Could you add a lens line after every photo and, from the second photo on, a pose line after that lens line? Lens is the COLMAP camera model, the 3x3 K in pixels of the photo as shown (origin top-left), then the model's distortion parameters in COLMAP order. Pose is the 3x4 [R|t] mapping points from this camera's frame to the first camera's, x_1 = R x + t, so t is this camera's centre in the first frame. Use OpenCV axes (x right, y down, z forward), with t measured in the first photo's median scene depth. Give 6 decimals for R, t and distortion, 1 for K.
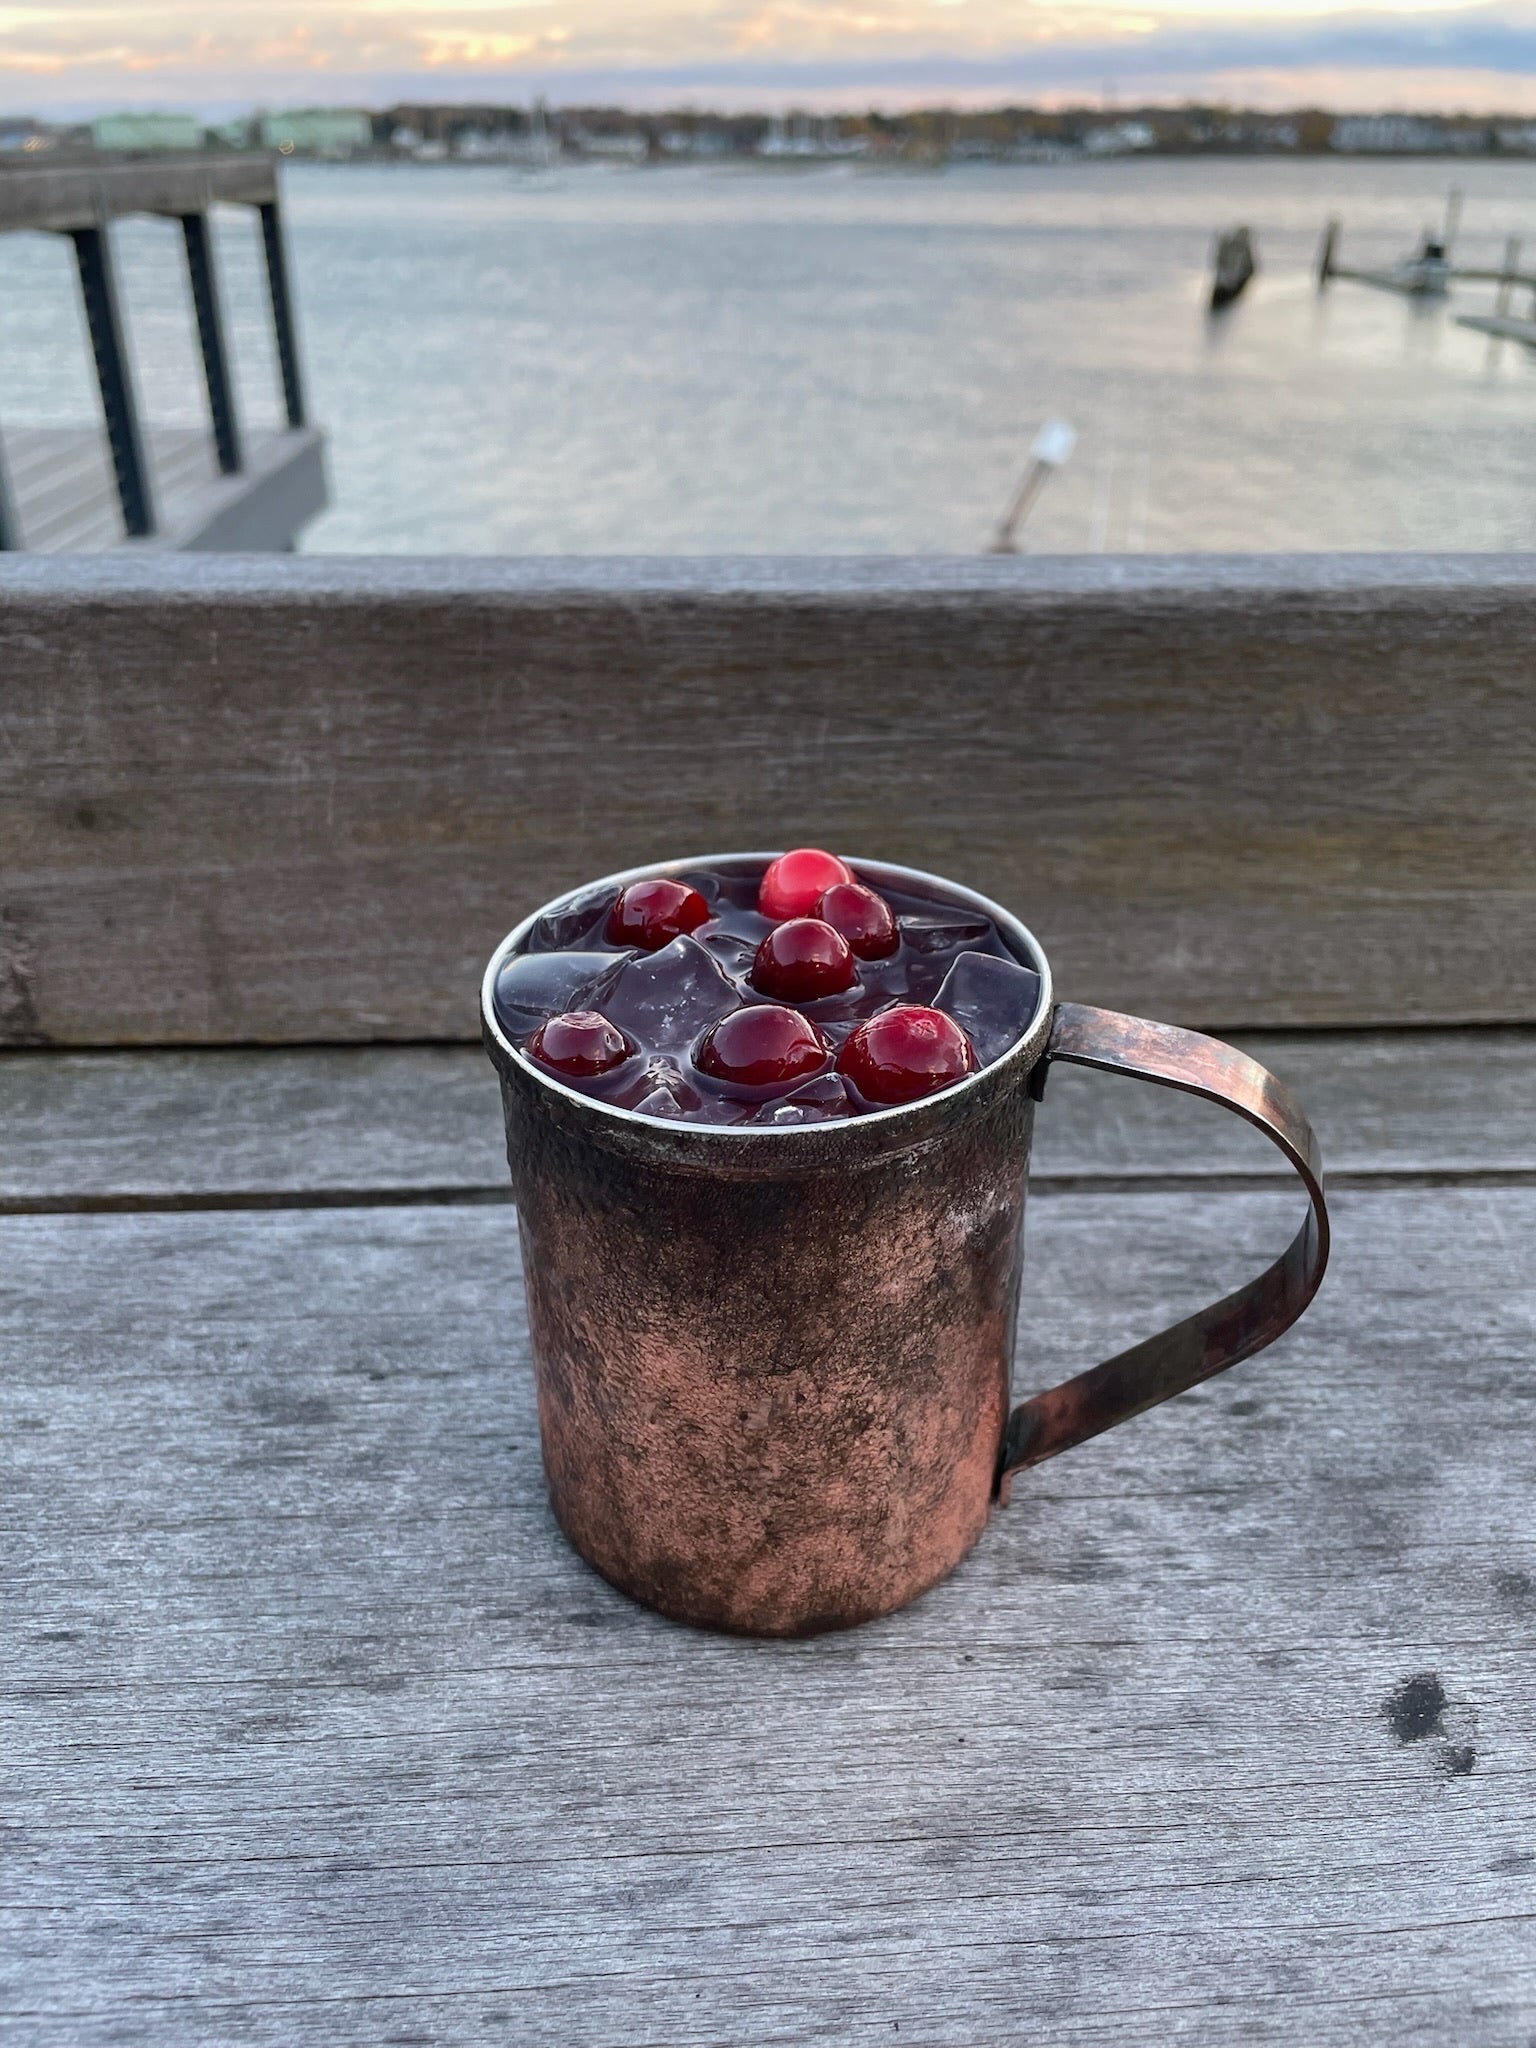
lens RADIAL K [[1492.0, 0, 768.0], [0, 1492.0, 1024.0], [0, 0, 1]] dist [0.057574, -0.083037]
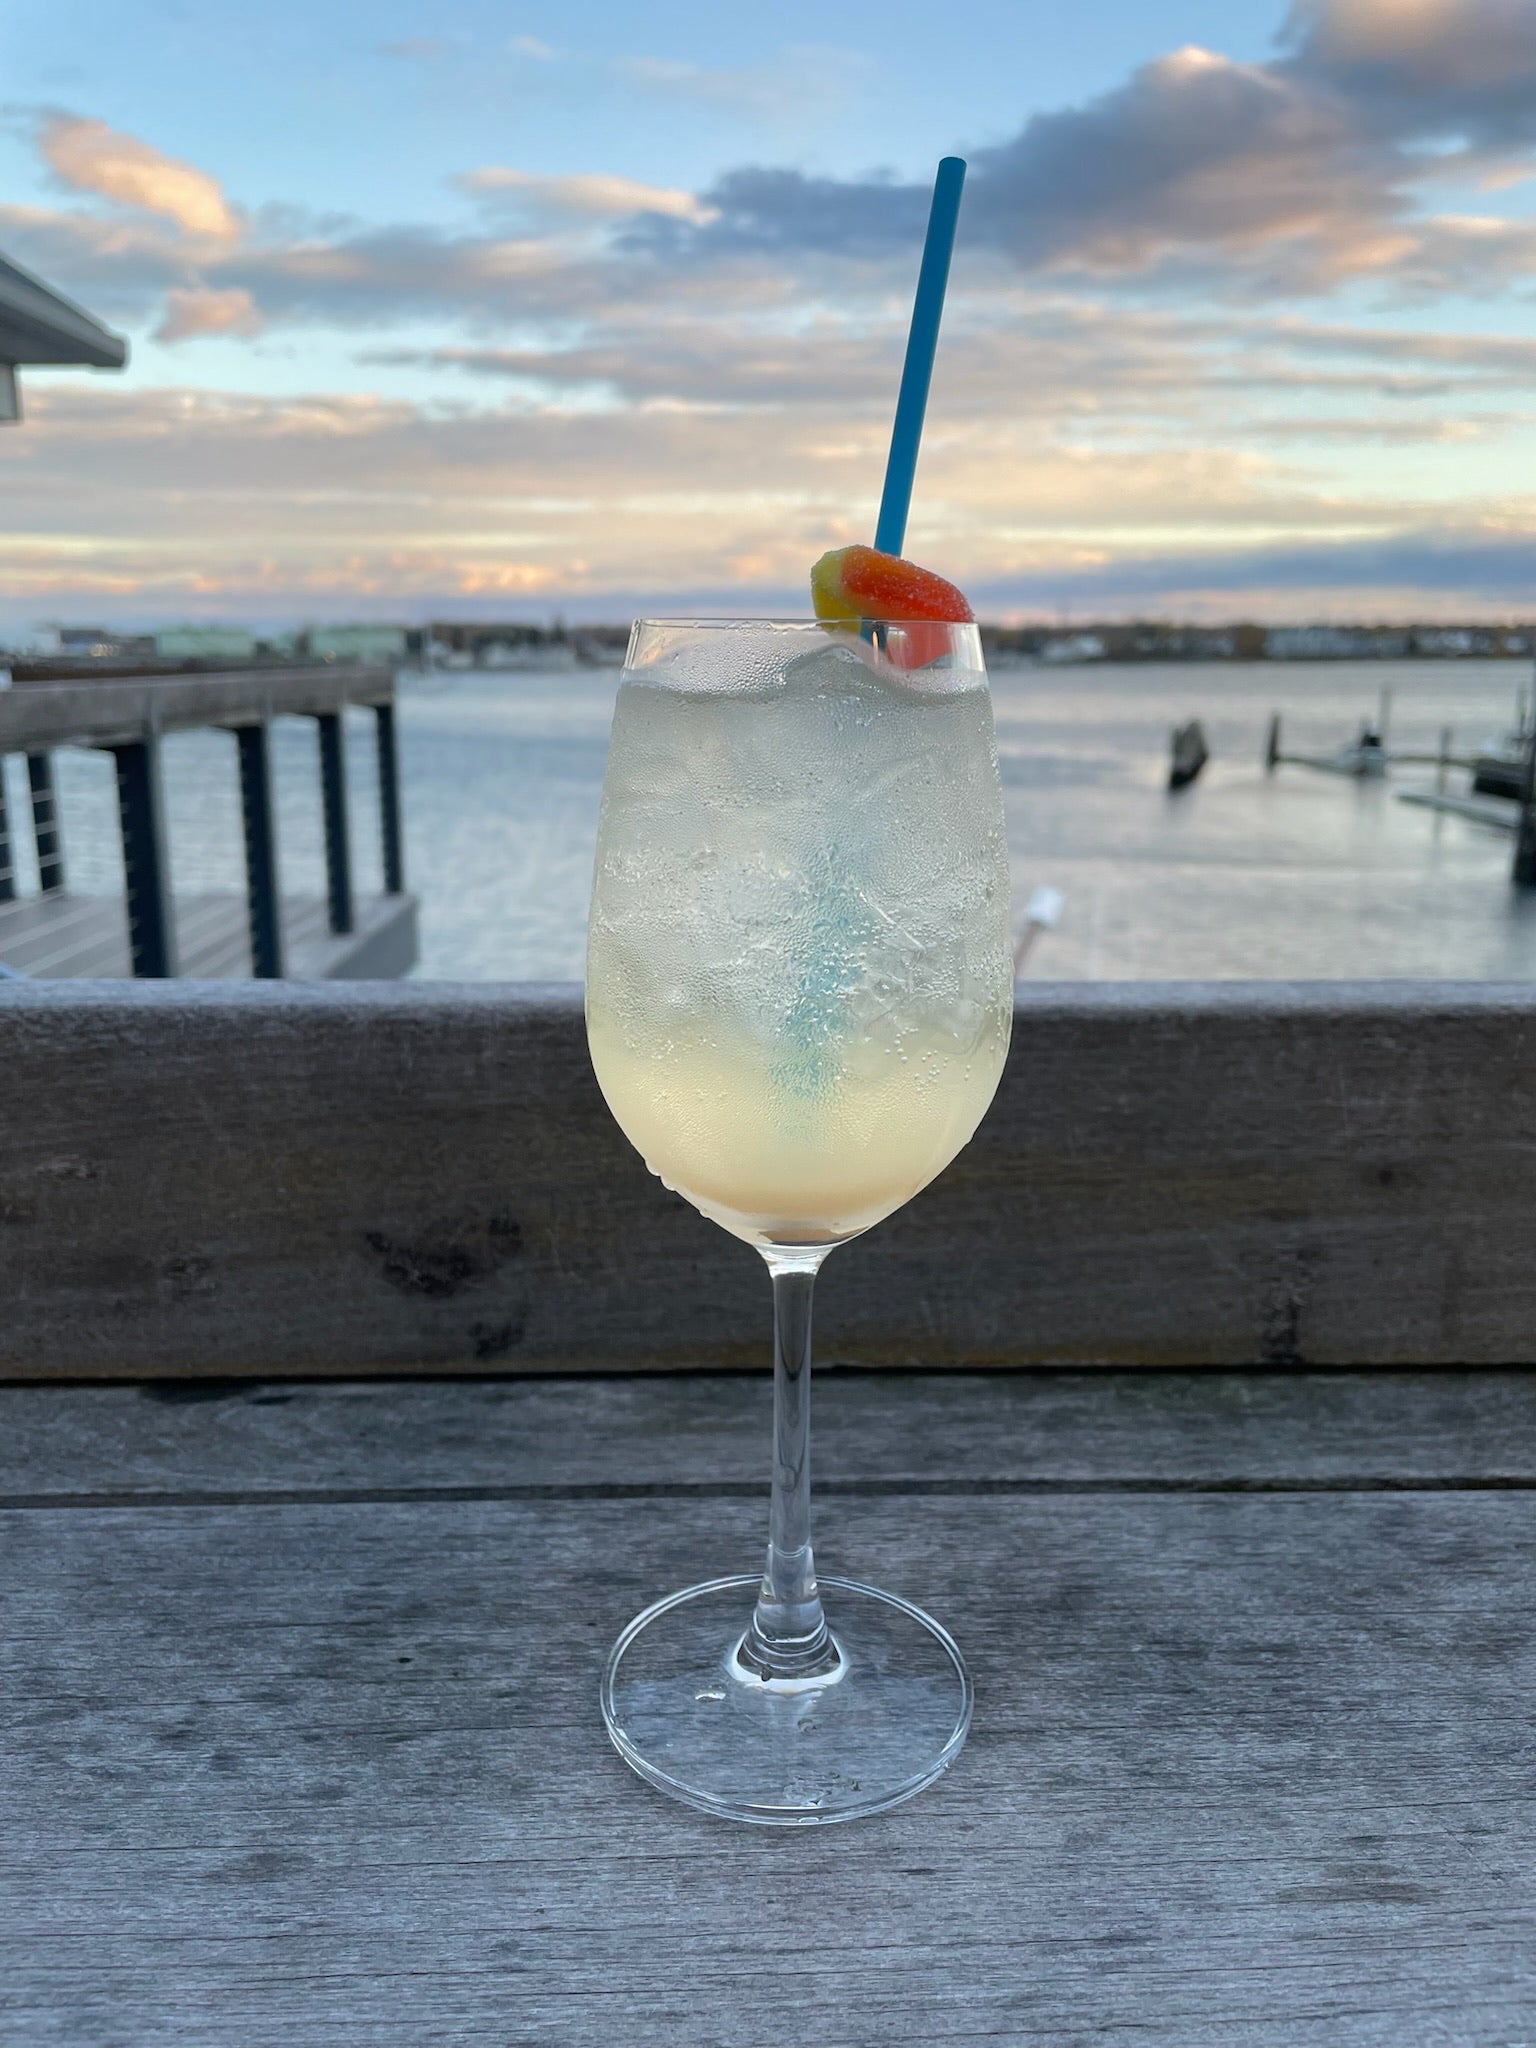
lens RADIAL K [[1494.5, 0, 753.1], [0, 1494.5, 1090.7], [0, 0, 1]] dist [0.058590, -0.084399]
pose [[0.999999, -0.001372, -0.000723, -0.949655], [0.001155, 0.969906, -0.243475, 0.098036], [0.001036, 0.243474, 0.969907, -0.245891]]
